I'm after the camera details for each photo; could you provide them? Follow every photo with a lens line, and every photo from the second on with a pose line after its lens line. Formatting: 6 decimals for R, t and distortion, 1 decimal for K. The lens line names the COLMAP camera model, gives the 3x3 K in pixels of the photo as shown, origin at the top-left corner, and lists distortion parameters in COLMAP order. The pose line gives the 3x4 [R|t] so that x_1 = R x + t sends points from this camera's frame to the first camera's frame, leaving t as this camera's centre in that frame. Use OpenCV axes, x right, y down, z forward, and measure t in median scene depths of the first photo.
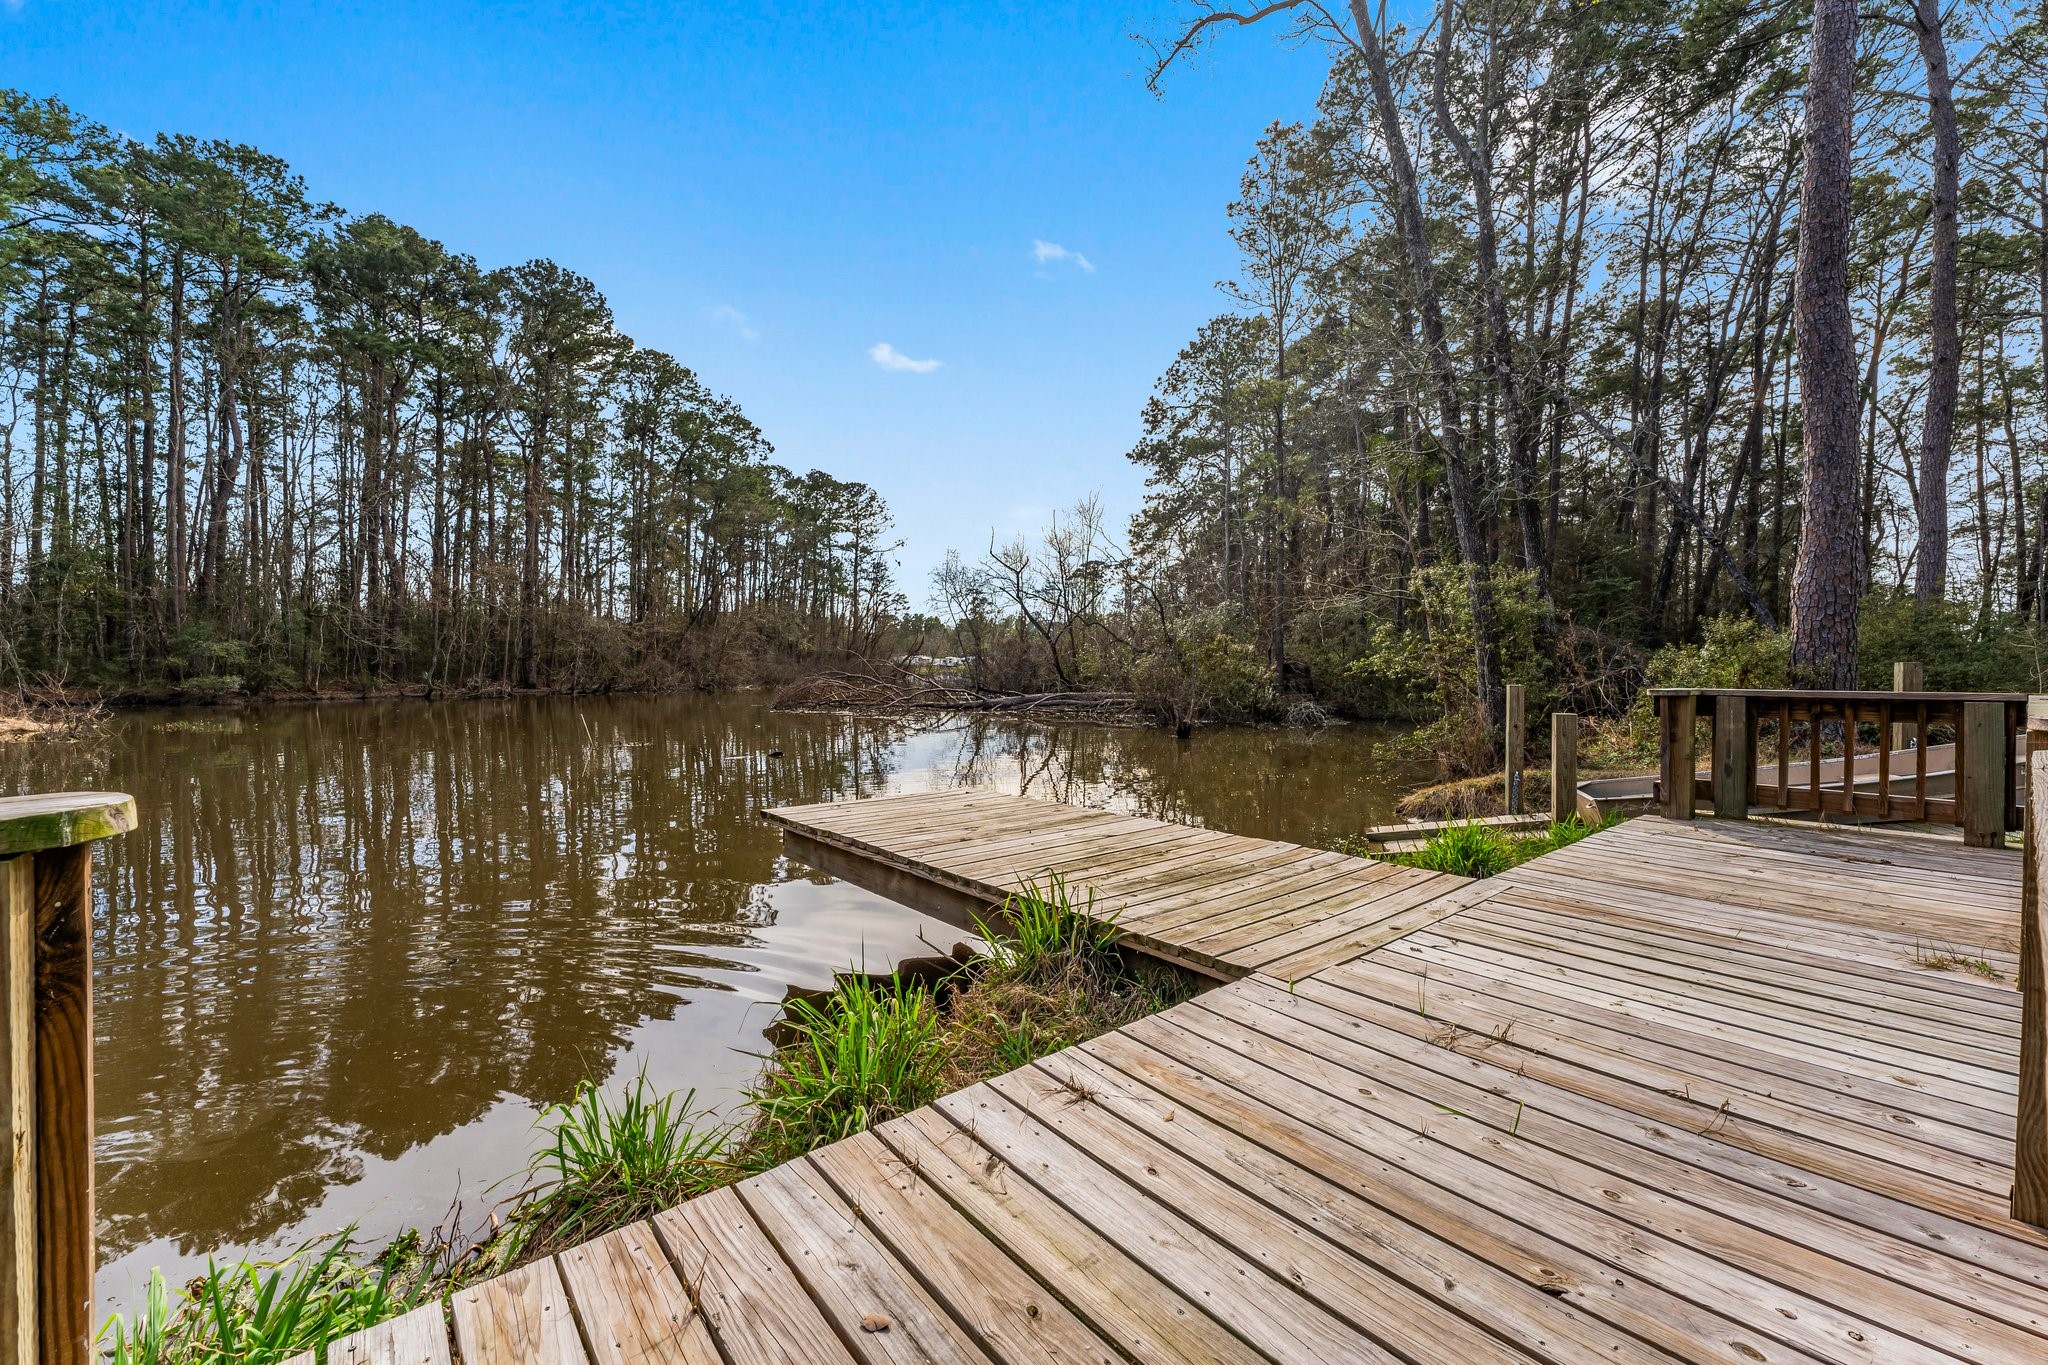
lens RADIAL K [[844.1, 0, 1020.2], [0, 844.1, 678.4], [0, 0, 1]] dist [0.002234, -0.000431]
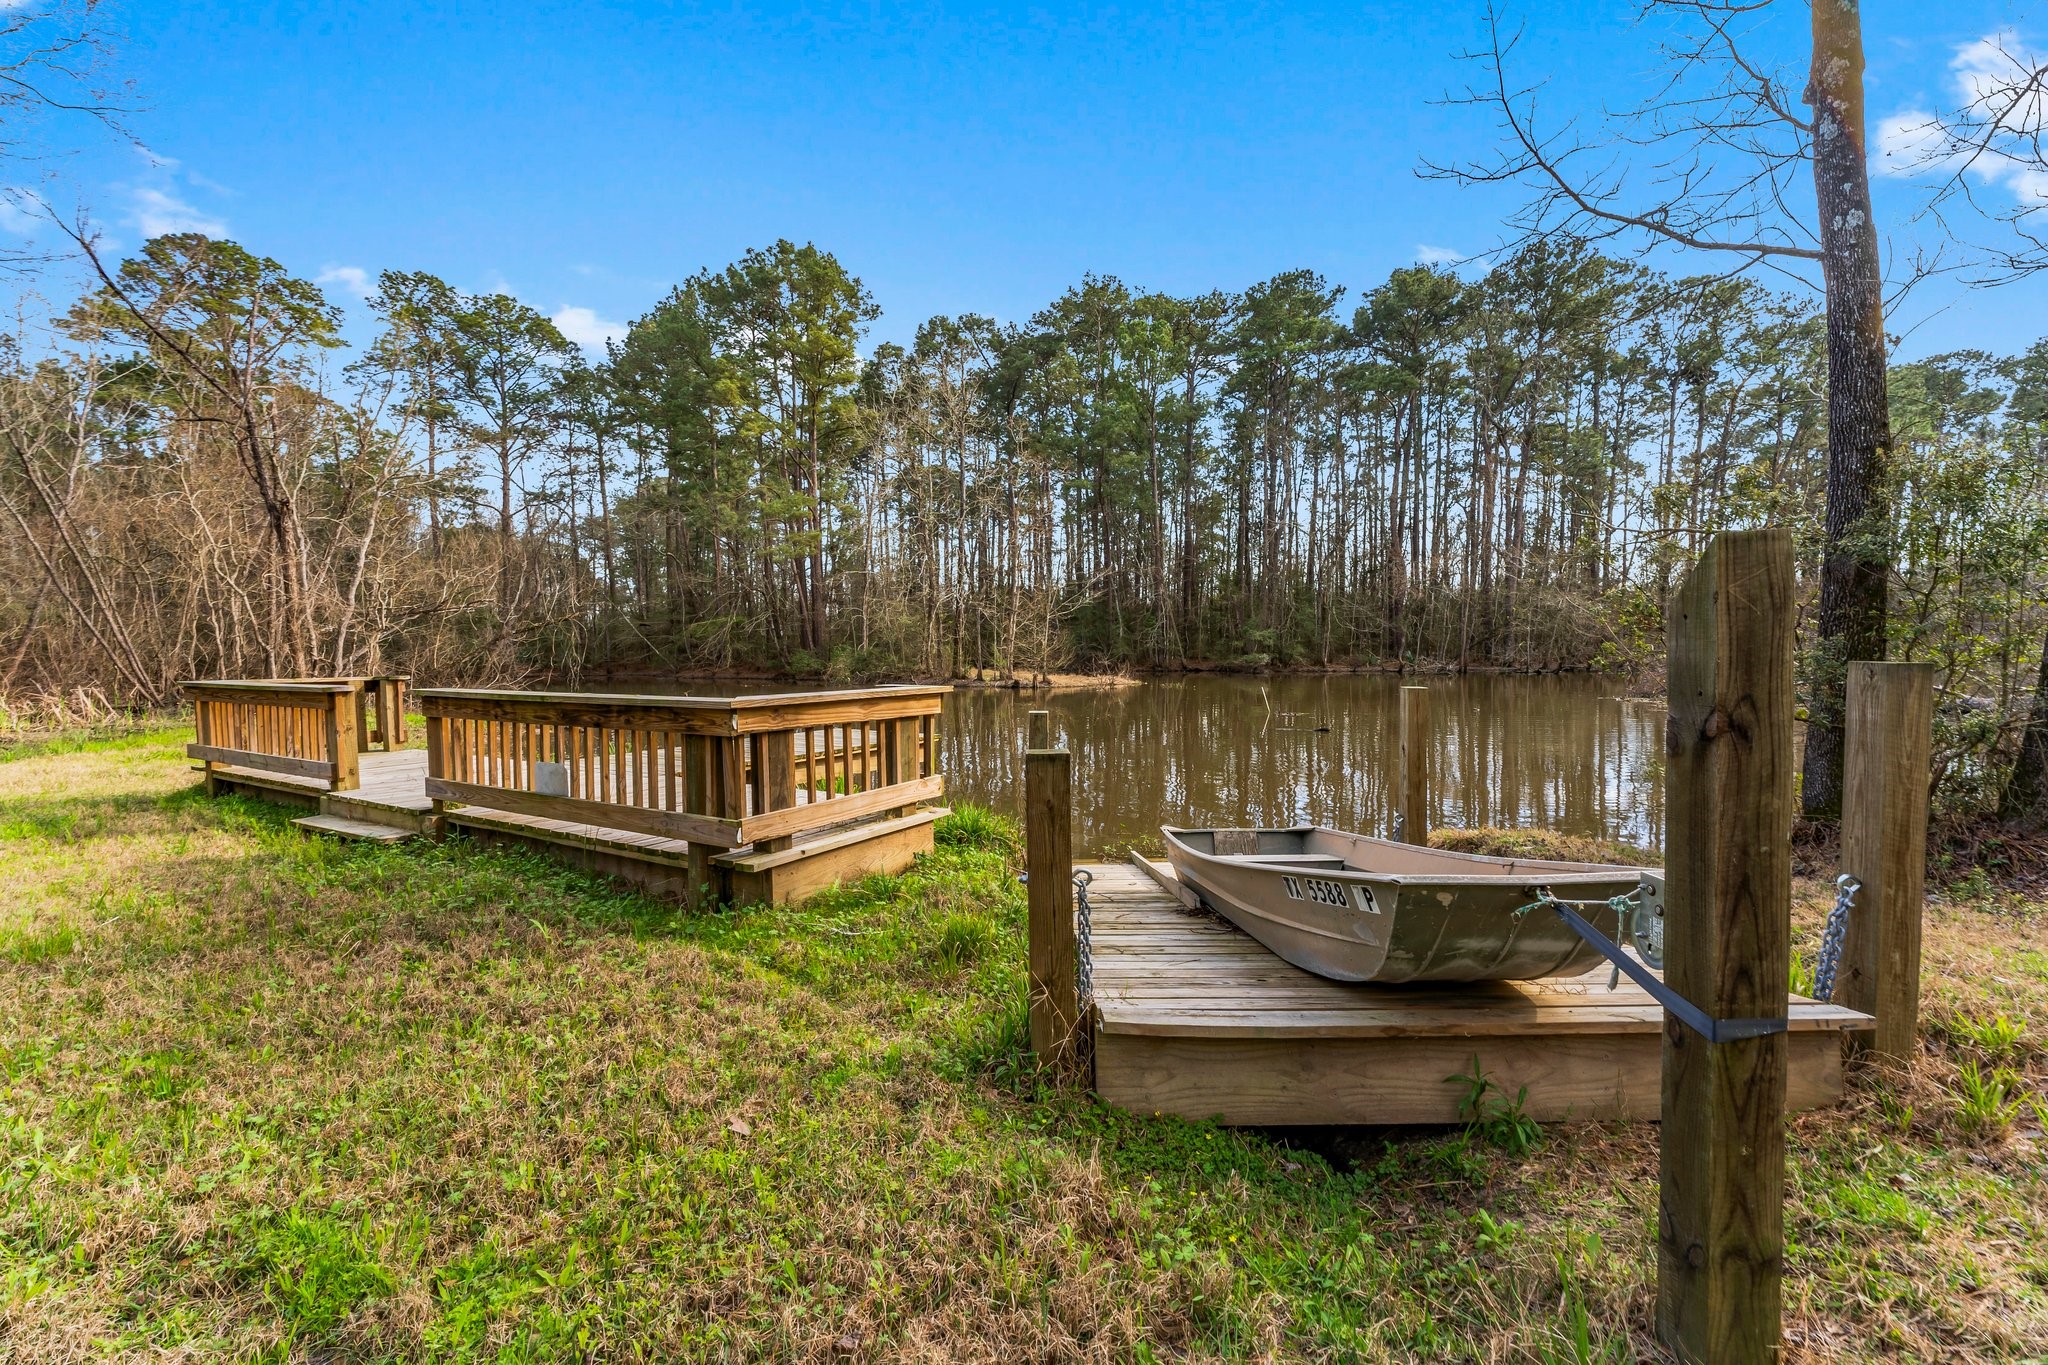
lens RADIAL K [[844.1, 0, 1022.7], [0, 844.1, 679.1], [0, 0, 1]] dist [0.002234, -0.000431]
pose [[0.346159, 0.034606, -0.937537, 0.146352], [-0.007194, 0.999388, 0.034232, -0.003160], [0.938148, -0.005105, 0.346196, 0.060395]]
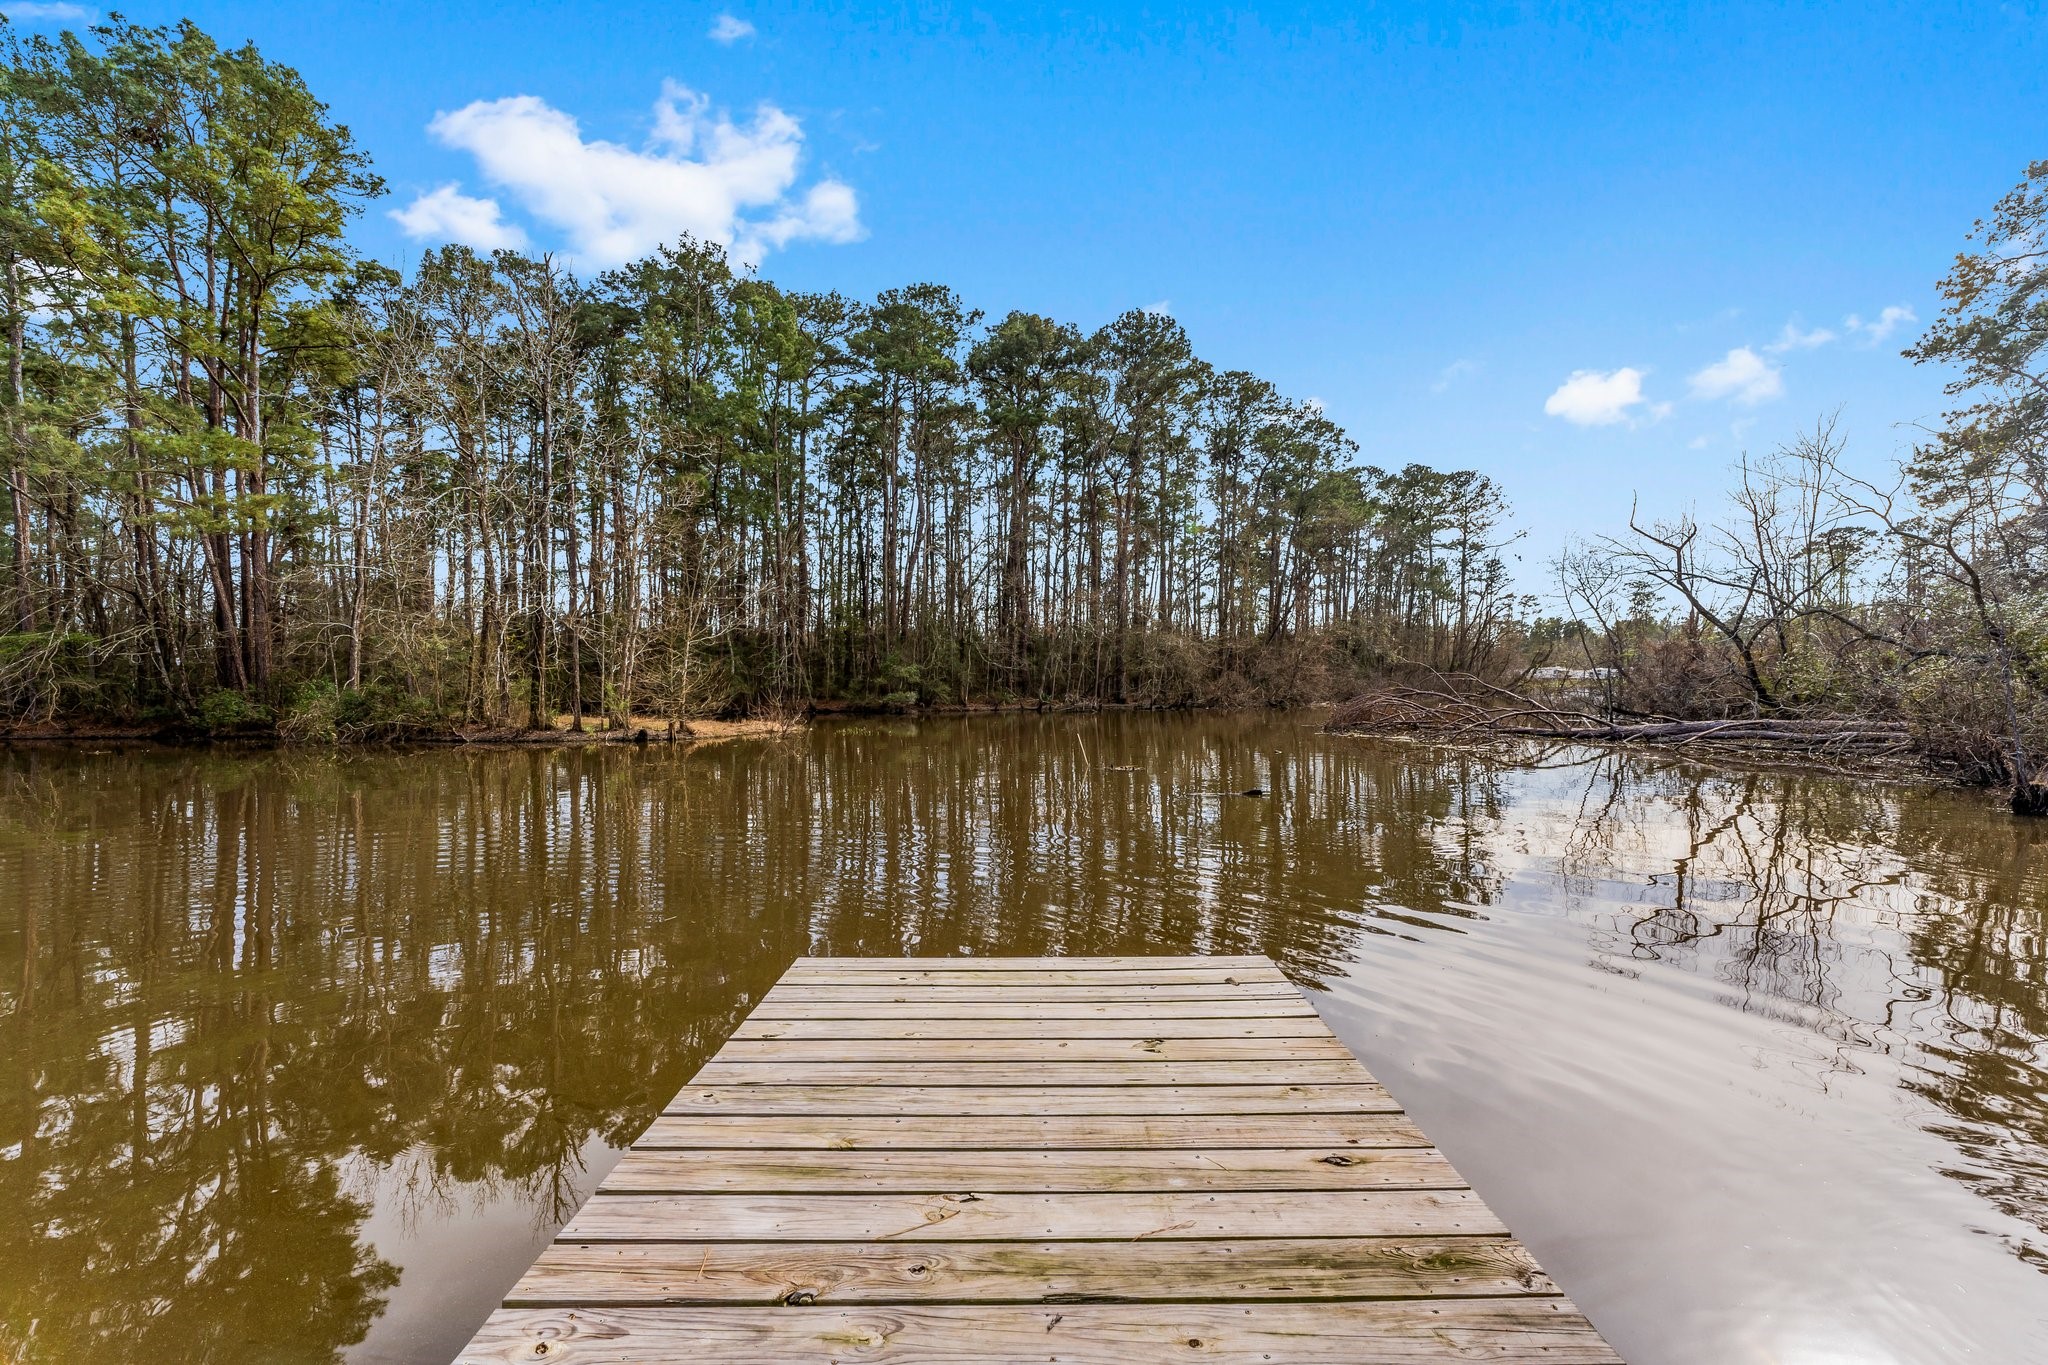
lens RADIAL K [[844.1, 0, 1023.7], [0, 844.1, 687.4], [0, 0, 1]] dist [0.002234, -0.000431]
pose [[0.773215, -0.002054, -0.634141, 0.012495], [-0.002513, 0.999977, -0.006304, -0.001308], [0.634139, 0.006468, 0.773192, 0.055826]]
